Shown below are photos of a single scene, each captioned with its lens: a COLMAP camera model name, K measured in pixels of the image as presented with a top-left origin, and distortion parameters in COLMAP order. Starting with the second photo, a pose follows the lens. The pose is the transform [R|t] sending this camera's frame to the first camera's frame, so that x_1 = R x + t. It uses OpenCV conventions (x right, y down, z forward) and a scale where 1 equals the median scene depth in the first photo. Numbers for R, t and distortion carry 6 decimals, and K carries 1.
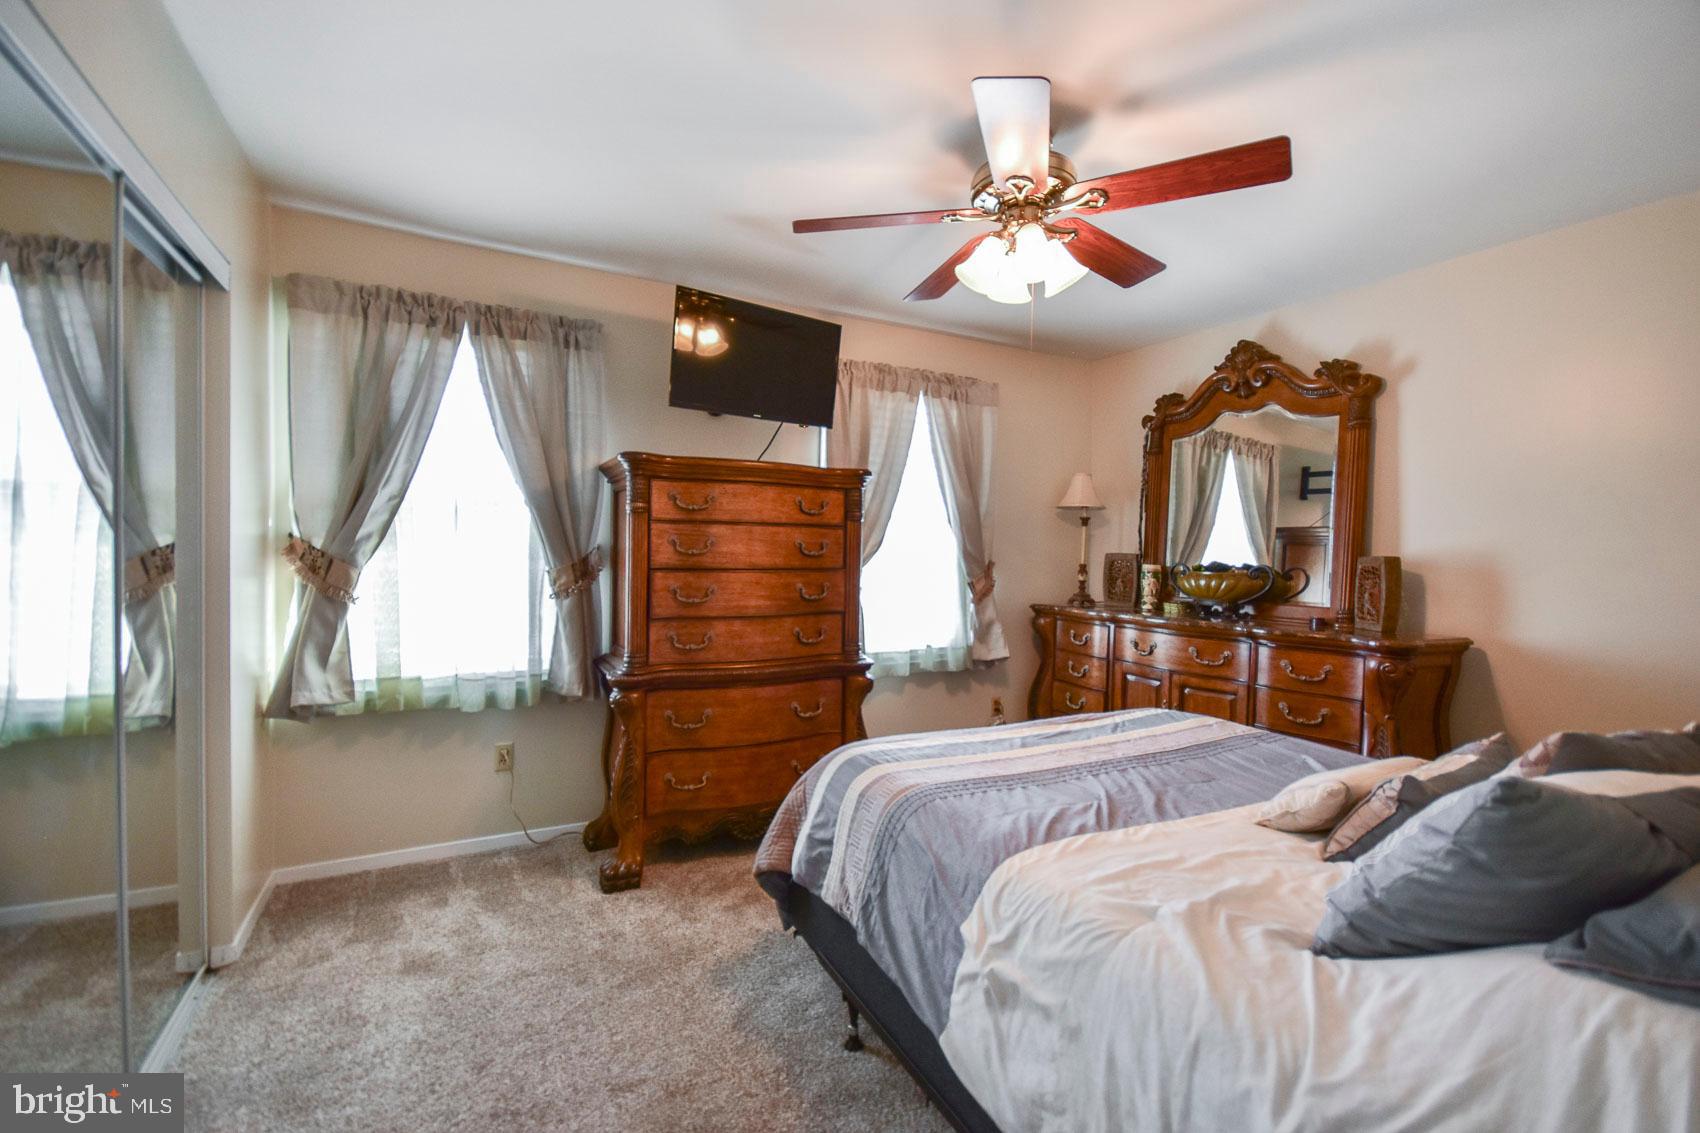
lens RADIAL K [[738.3, 0, 852.4], [0, 738.3, 568.4], [0, 0, 1]] dist [0.017049, -0.008642]
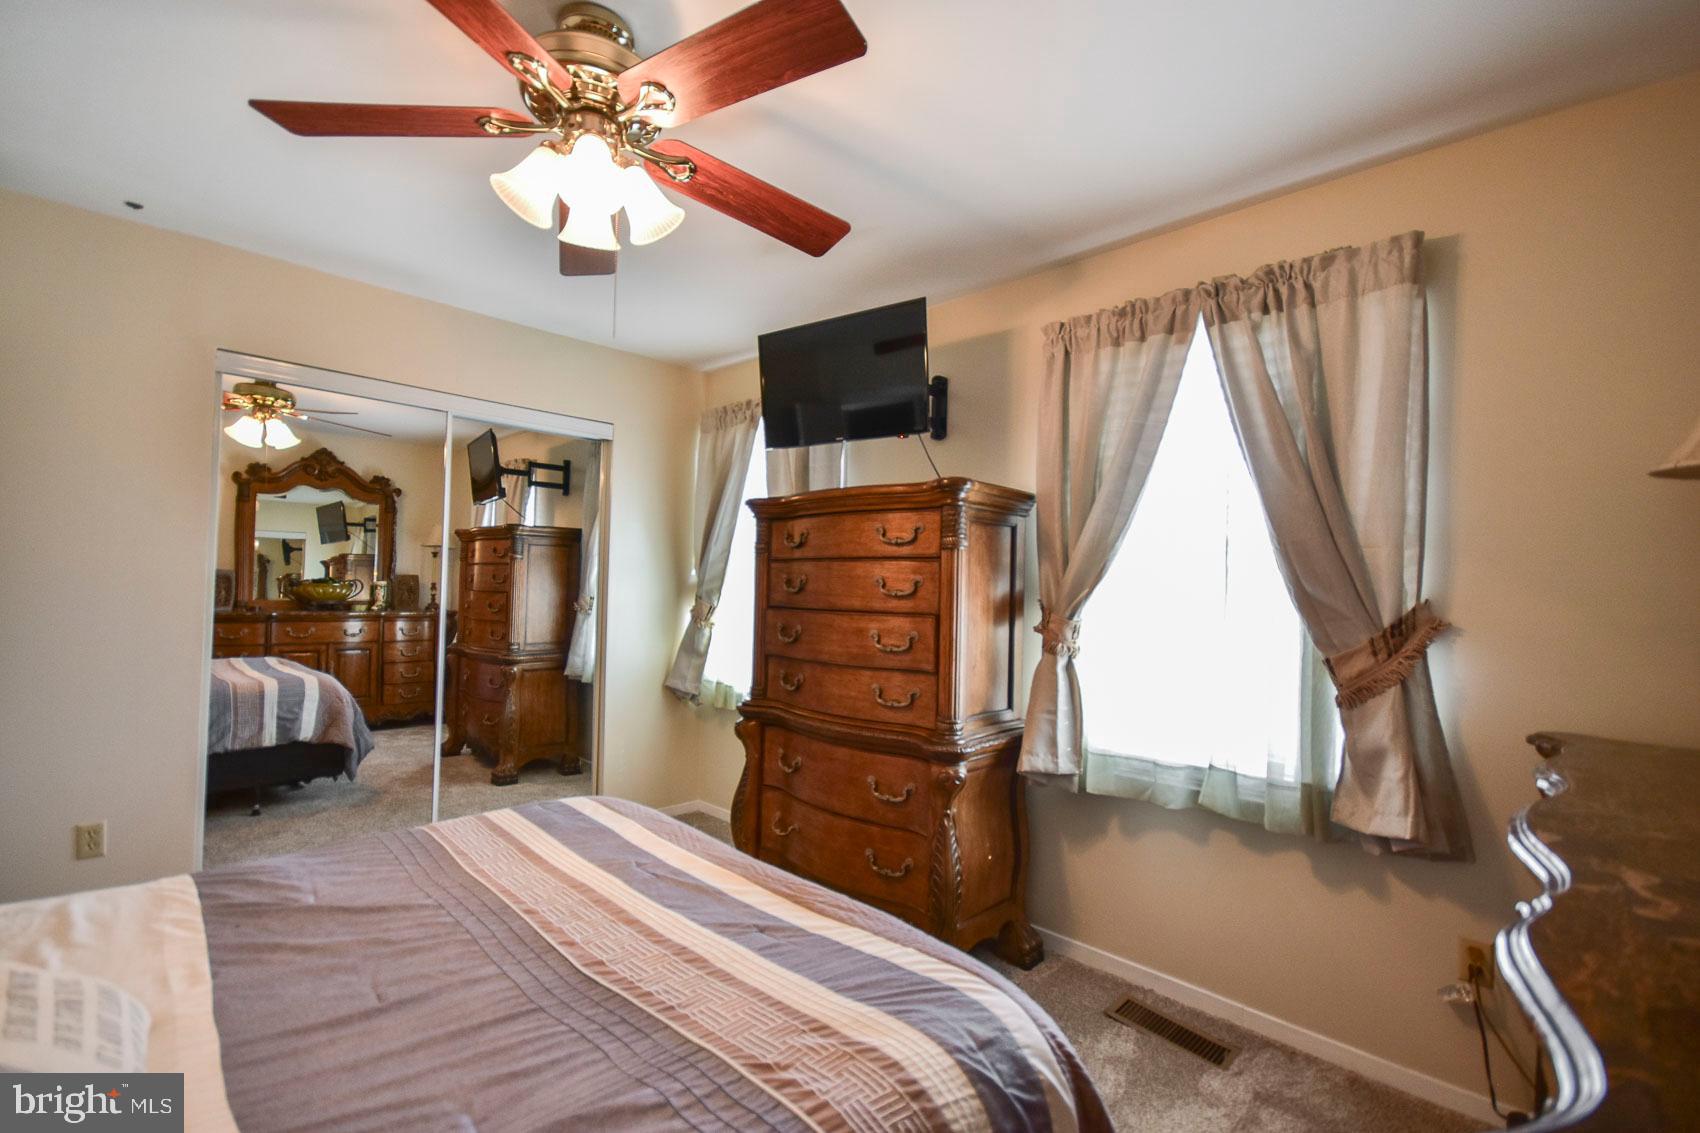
lens RADIAL K [[738.3, 0, 852.4], [0, 738.3, 568.4], [0, 0, 1]] dist [0.017049, -0.008642]
pose [[0.316565, -0.027969, -0.948158, 0.550962], [-0.039630, 0.998302, -0.042680, -0.009289], [0.947743, 0.051087, 0.314919, 0.562450]]
